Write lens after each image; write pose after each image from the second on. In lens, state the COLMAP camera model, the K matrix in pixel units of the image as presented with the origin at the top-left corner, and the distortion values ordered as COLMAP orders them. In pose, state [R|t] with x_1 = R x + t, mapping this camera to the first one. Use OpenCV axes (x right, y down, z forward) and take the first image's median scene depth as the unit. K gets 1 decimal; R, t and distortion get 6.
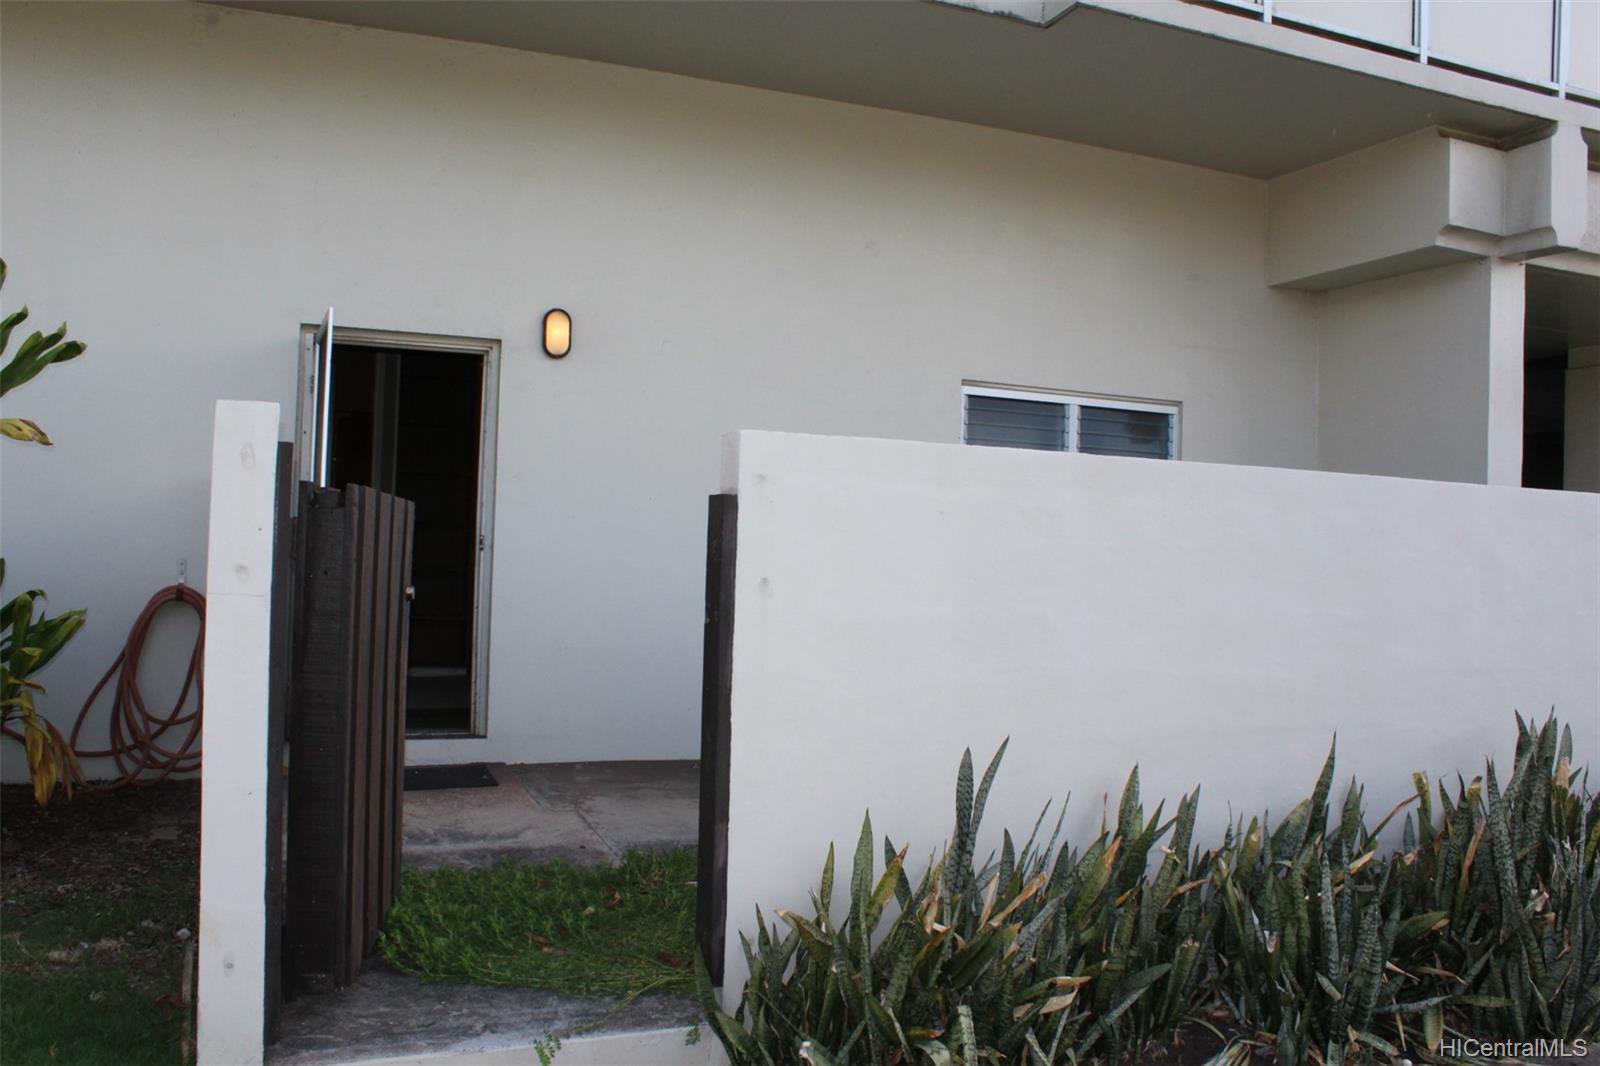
lens RADIAL K [[1339.2, 0, 800.0], [0, 1339.2, 533.0], [0, 0, 1]] dist [-0.181206, 0.152038]
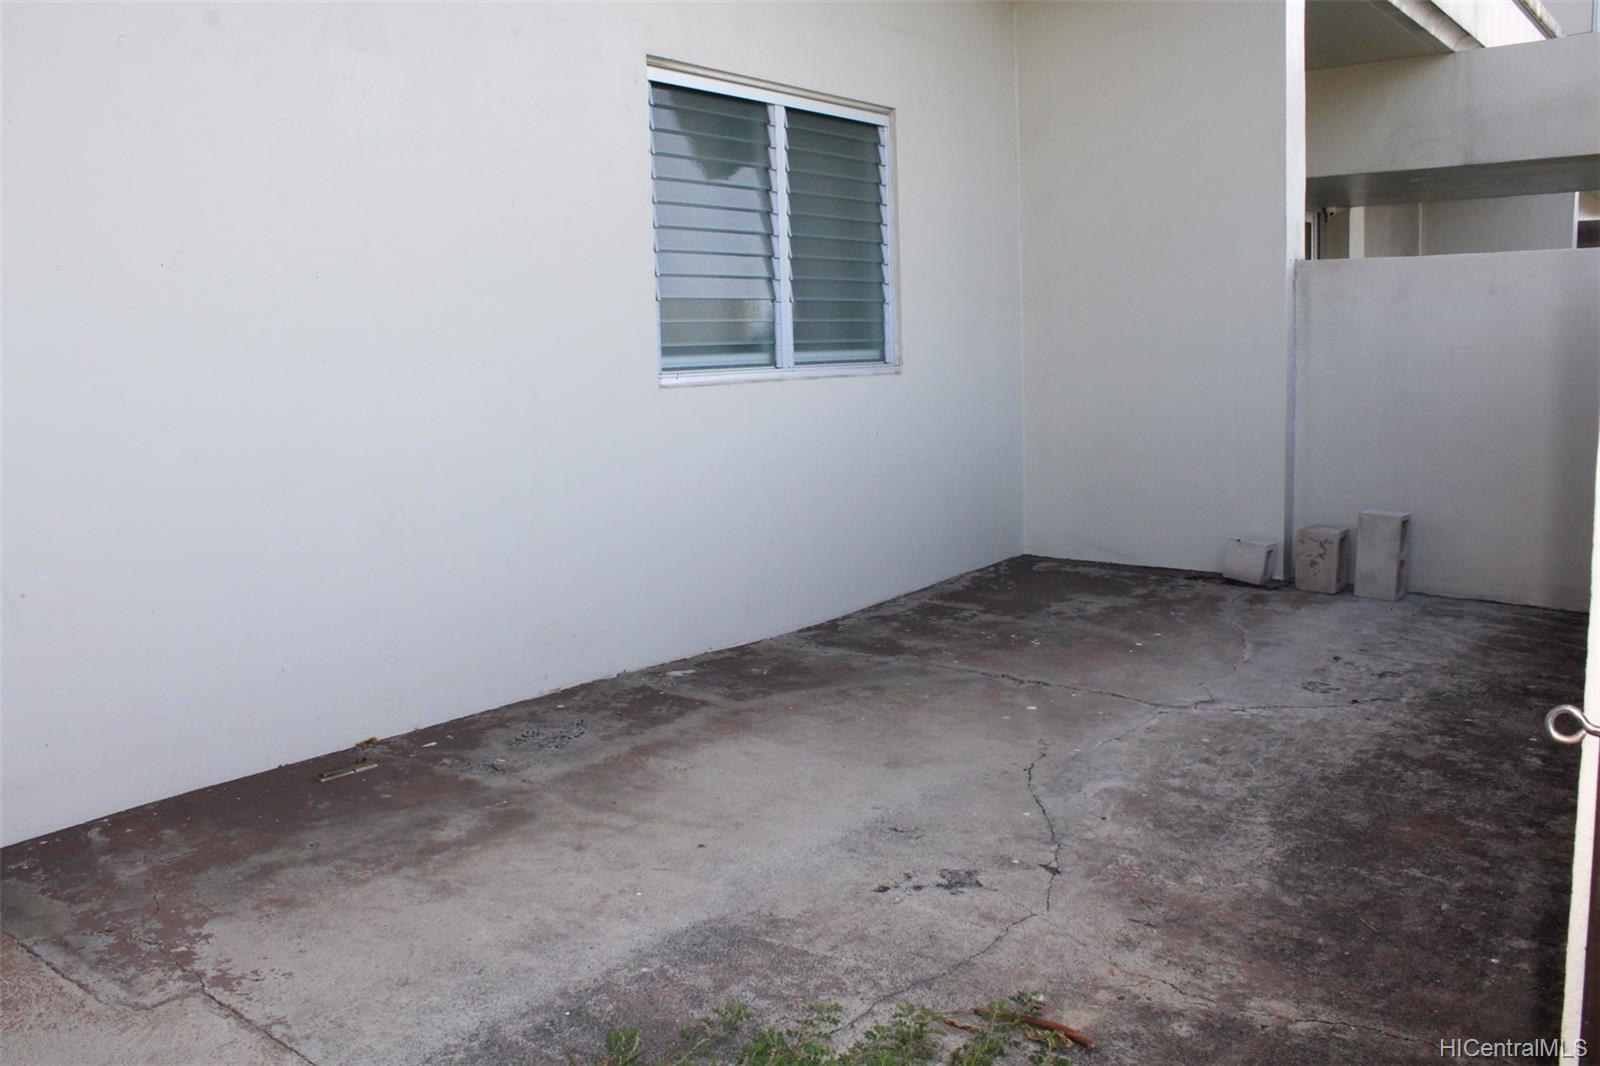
lens RADIAL K [[1339.2, 0, 800.0], [0, 1339.2, 533.0], [0, 0, 1]] dist [-0.181206, 0.152038]
pose [[0.861689, -0.130795, 0.490290, -0.169187], [0.053600, 0.984265, 0.168371, 0.004305], [-0.504598, -0.118804, 0.855141, 0.515826]]
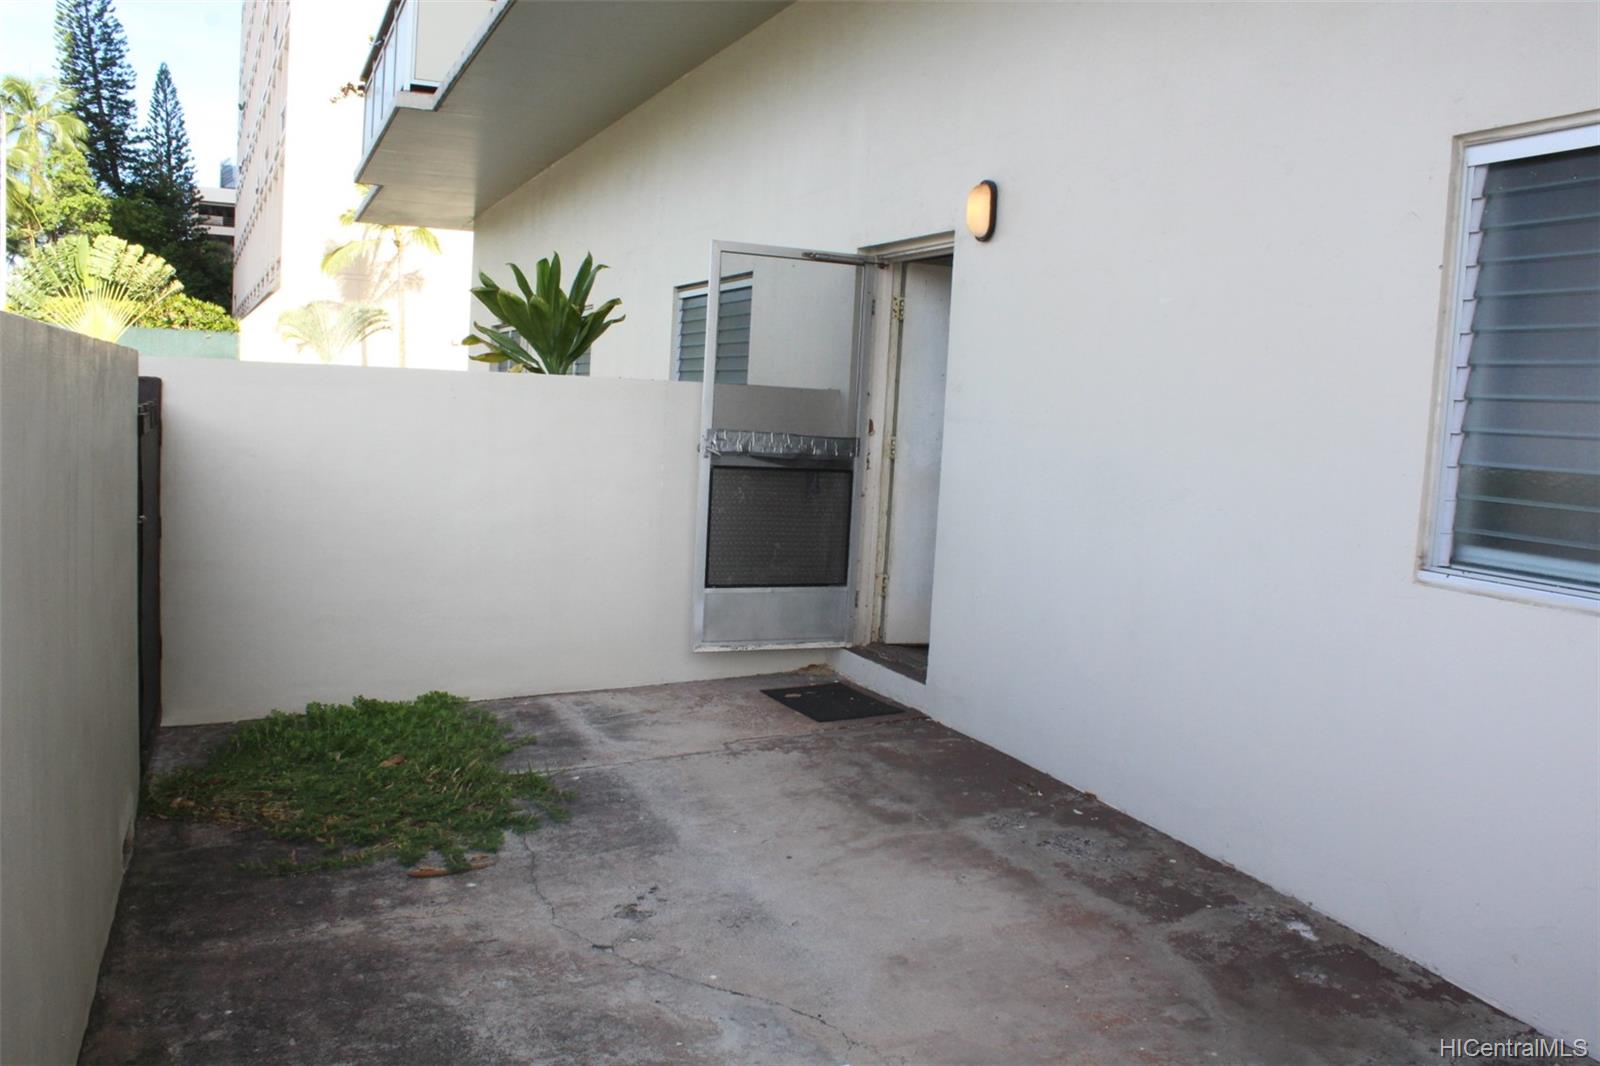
lens RADIAL K [[1339.2, 0, 800.0], [0, 1339.2, 533.0], [0, 0, 1]] dist [-0.181206, 0.152038]
pose [[0.020551, 0.065957, -0.997611, 0.677890], [-0.035096, 0.997254, 0.065210, -0.001786], [0.999173, 0.033672, 0.022809, 0.933535]]
